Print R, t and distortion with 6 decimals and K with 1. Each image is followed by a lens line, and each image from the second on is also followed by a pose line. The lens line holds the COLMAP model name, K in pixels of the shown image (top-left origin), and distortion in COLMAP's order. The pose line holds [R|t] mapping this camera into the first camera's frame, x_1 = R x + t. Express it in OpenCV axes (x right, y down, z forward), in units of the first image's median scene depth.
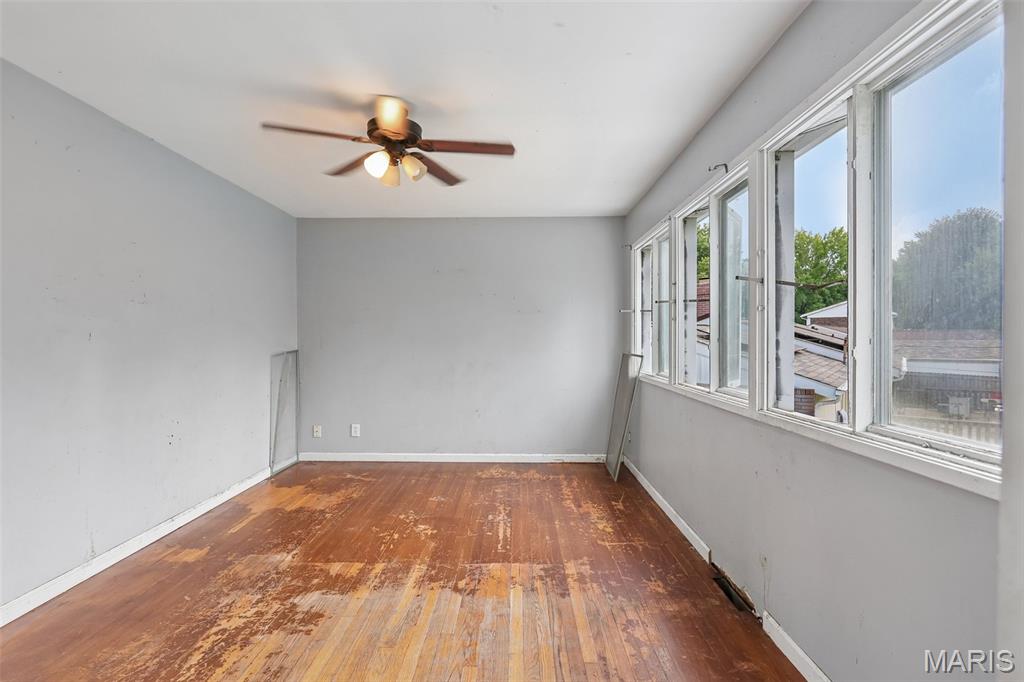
lens RADIAL K [[507.7, 0, 509.9], [0, 507.7, 338.3], [0, 0, 1]] dist [-0.007024, 0.001254]
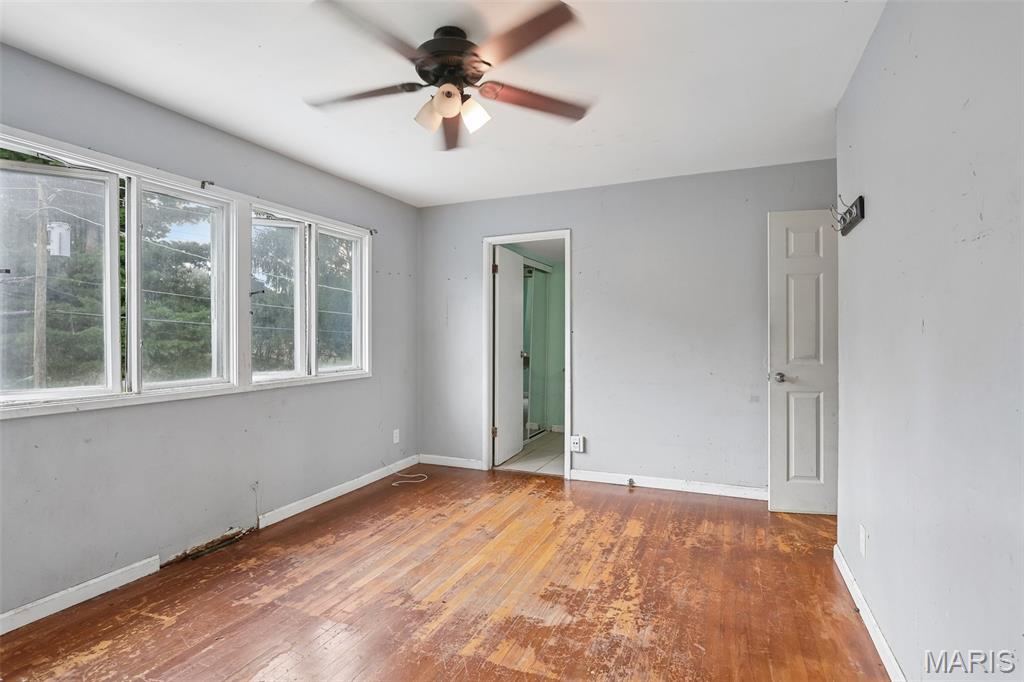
lens RADIAL K [[507.7, 0, 509.9], [0, 507.7, 338.3], [0, 0, 1]] dist [-0.007024, 0.001254]
pose [[-0.925151, 0.002003, 0.379594, -0.656359], [0.002988, 0.999994, 0.002006, 0.011345], [-0.379588, 0.002990, -0.925151, 1.844116]]
